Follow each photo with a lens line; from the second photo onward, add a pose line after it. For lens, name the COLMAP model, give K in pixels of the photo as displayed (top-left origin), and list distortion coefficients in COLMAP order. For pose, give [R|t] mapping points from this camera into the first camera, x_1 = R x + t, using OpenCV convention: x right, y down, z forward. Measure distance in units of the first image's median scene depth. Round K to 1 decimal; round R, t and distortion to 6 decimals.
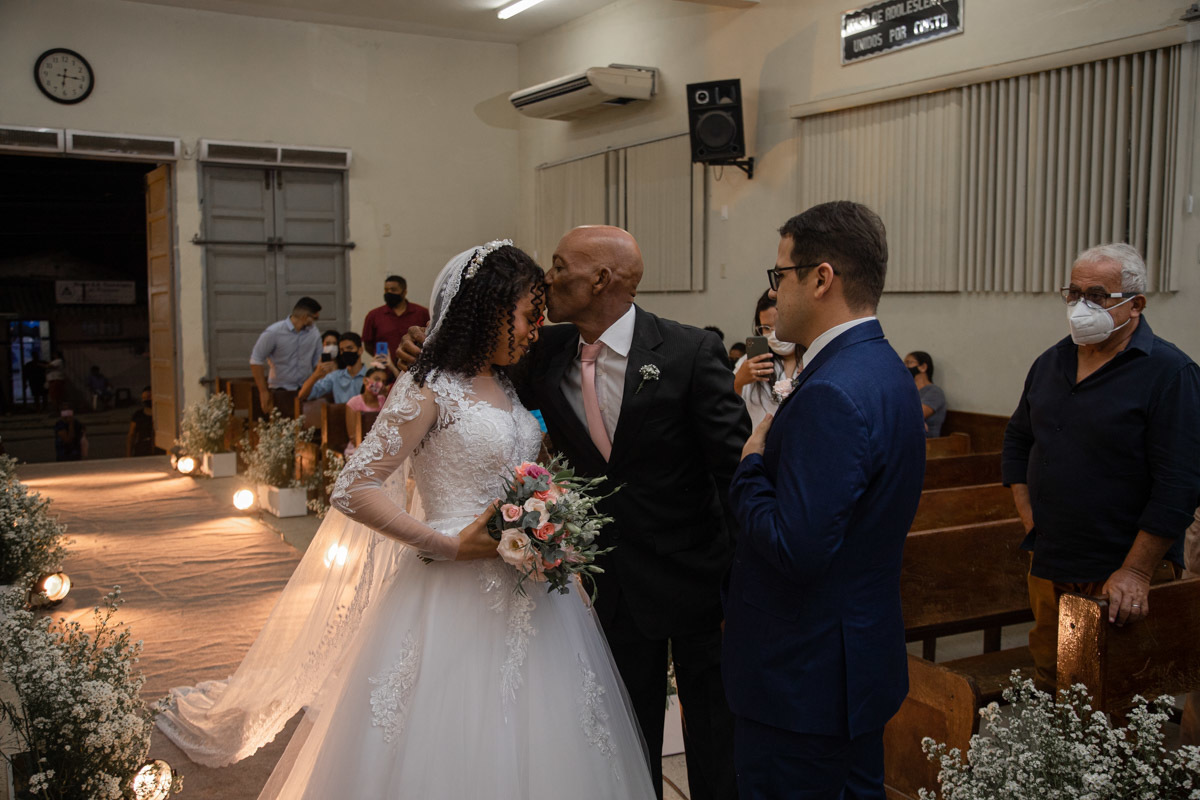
lens RADIAL K [[1184.0, 0, 599.5], [0, 1184.0, 400.8], [0, 0, 1]] dist [-0.001761, 0.000000]
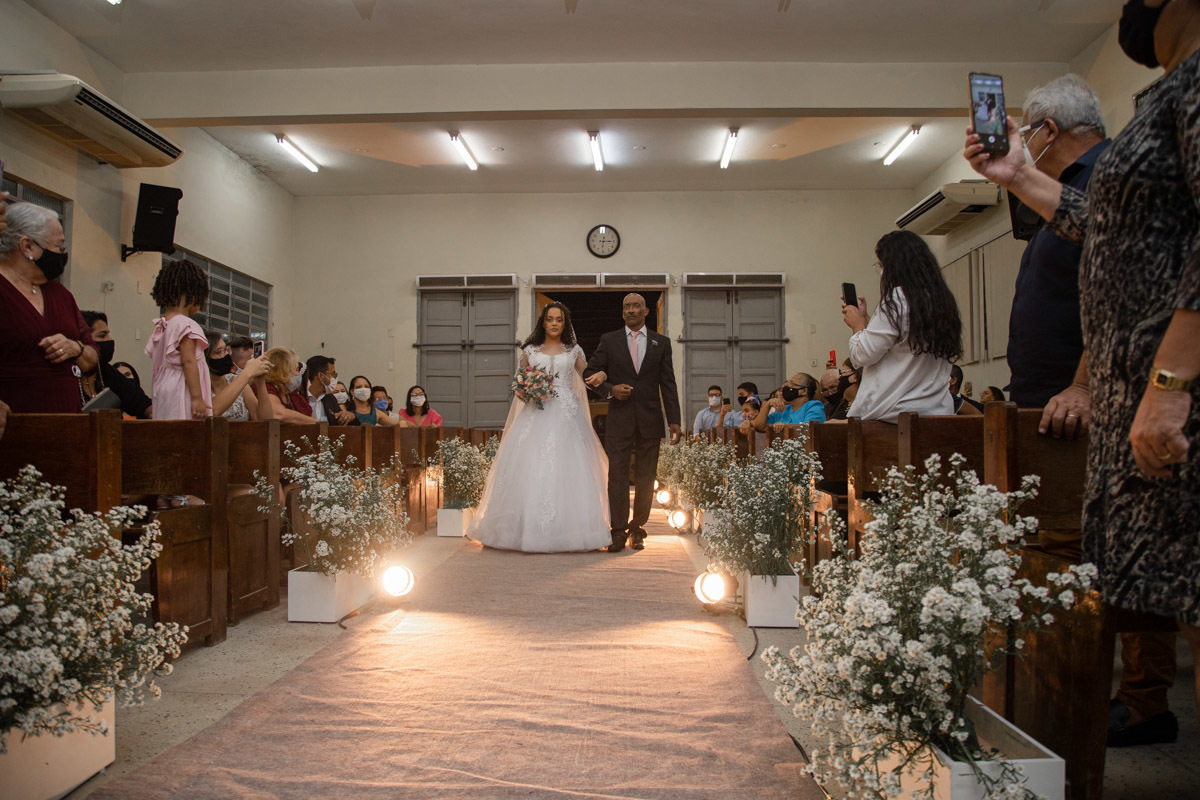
lens RADIAL K [[839.5, 0, 597.6], [0, 839.5, 401.7], [0, 0, 1]] dist [-0.092541, -0.000314]
pose [[0.853637, -0.021065, -0.520442, 0.115798], [-0.042936, 0.992936, -0.110614, 0.061432], [0.519095, 0.116770, 0.846702, 0.064908]]
